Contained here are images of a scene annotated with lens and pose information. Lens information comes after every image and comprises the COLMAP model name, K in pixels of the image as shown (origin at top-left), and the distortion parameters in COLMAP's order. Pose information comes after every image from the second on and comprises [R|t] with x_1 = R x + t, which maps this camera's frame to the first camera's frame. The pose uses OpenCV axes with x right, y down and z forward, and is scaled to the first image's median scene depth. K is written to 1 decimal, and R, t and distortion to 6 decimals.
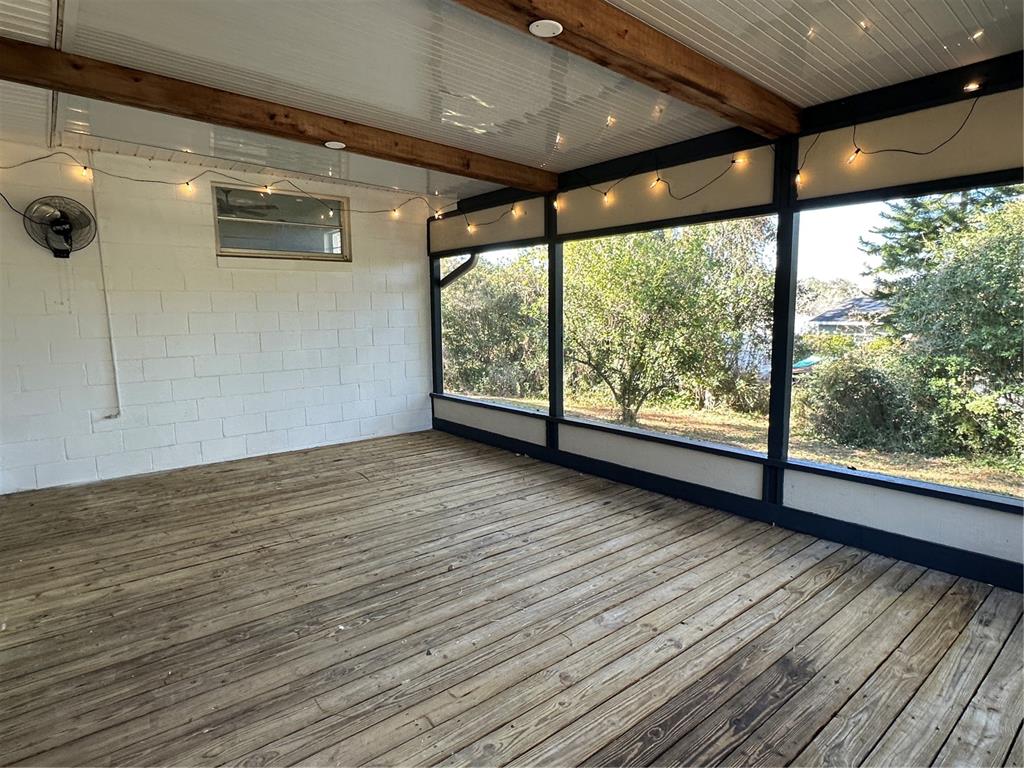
lens RADIAL K [[569.5, 0, 516.4], [0, 569.5, 381.6], [0, 0, 1]] dist [-0.001228, -0.000276]
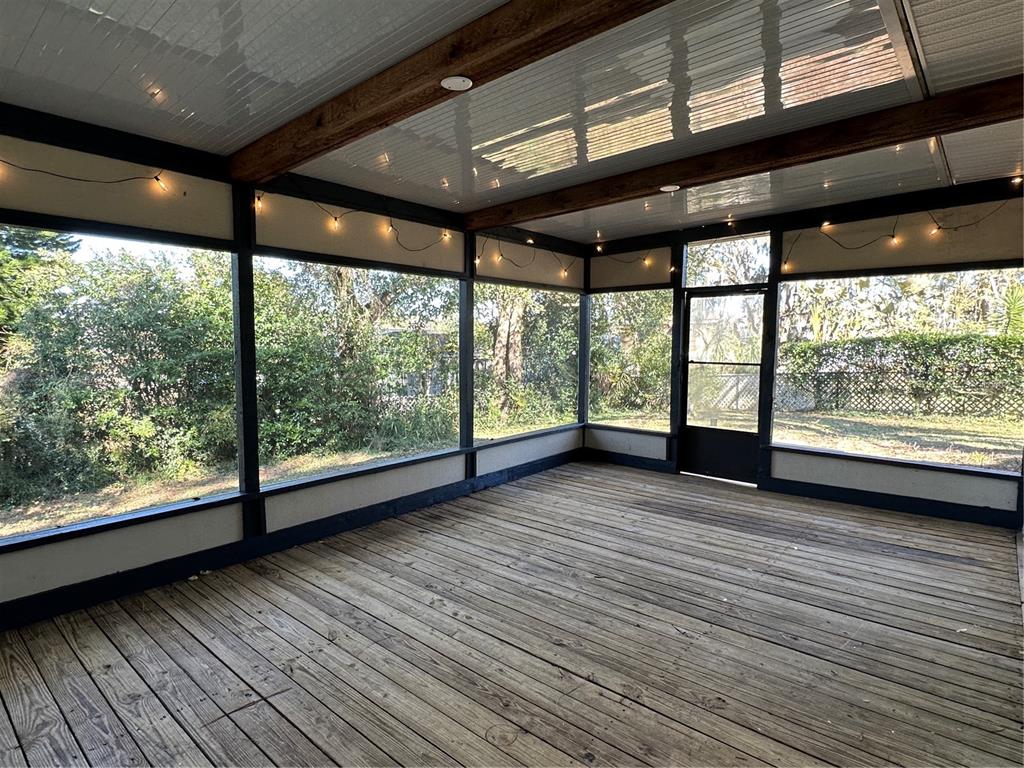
lens RADIAL K [[569.5, 0, 516.4], [0, 569.5, 381.6], [0, 0, 1]] dist [-0.001228, -0.000276]
pose [[-0.177691, -0.061061, 0.982190, -0.995245], [0.124623, 0.988641, 0.084008, -0.138502], [-0.976163, 0.137331, -0.168063, 1.118993]]
